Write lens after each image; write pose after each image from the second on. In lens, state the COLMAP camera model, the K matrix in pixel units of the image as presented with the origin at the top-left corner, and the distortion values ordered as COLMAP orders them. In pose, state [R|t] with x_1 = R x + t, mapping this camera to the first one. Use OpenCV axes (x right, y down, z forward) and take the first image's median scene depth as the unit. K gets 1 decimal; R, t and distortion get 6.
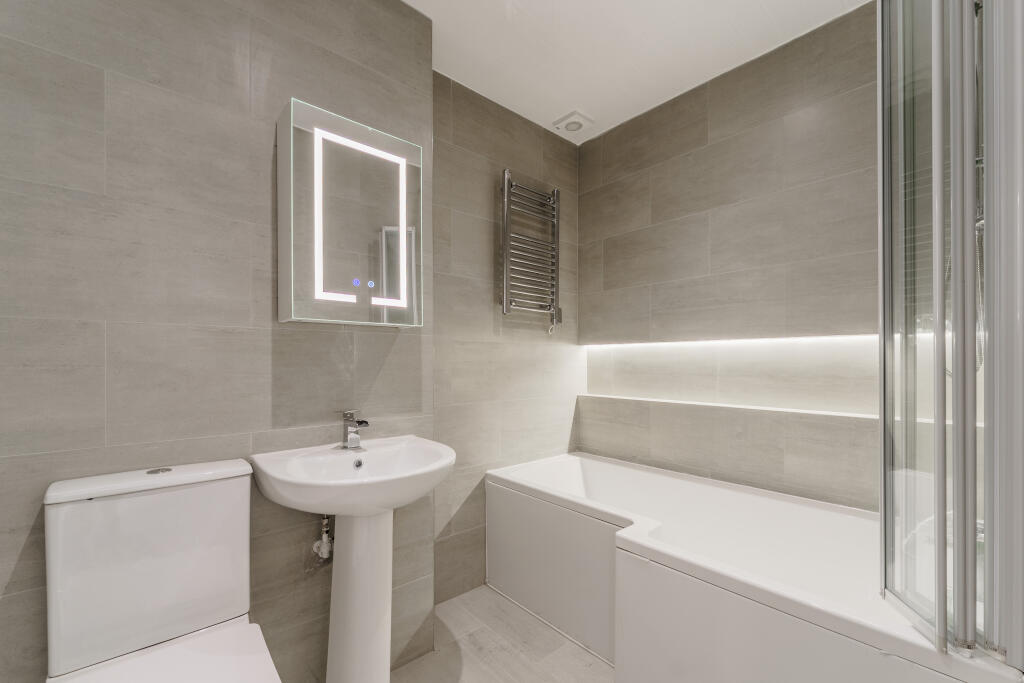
lens RADIAL K [[413.3, 0, 514.8], [0, 413.3, 360.4], [0, 0, 1]] dist [-0.000657, 0.000235]
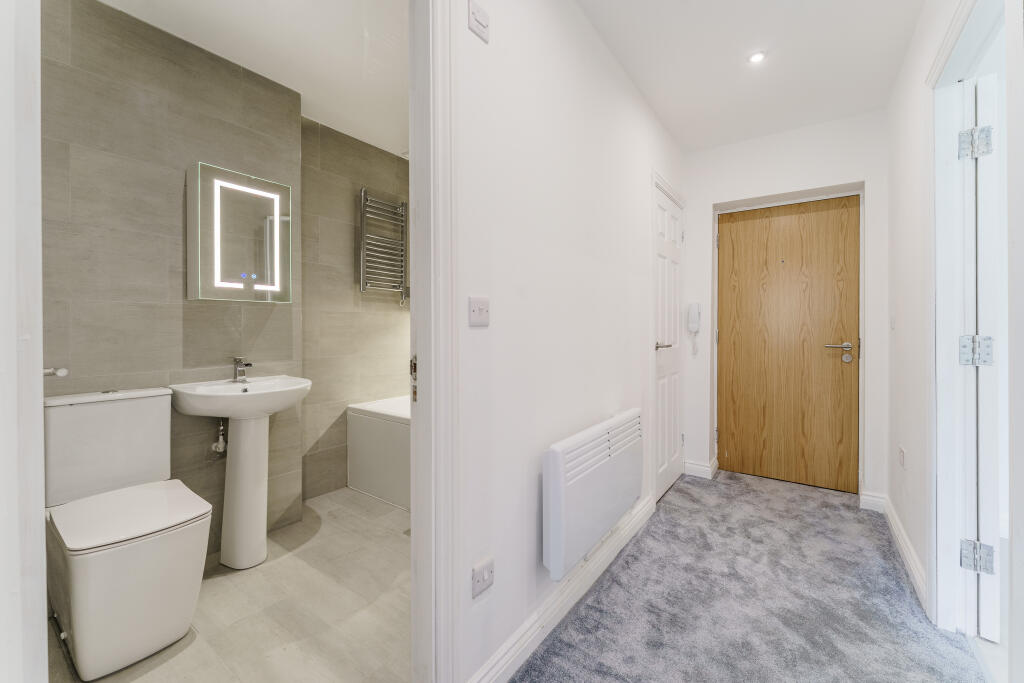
lens RADIAL K [[413.3, 0, 511.0], [0, 413.3, 326.8], [0, 0, 1]] dist [-0.000657, 0.000235]
pose [[0.978251, -0.000159, 0.207425, 0.268557], [0.000049, 1.000000, 0.000539, 0.007071], [-0.207425, -0.000518, 0.978251, -0.703974]]
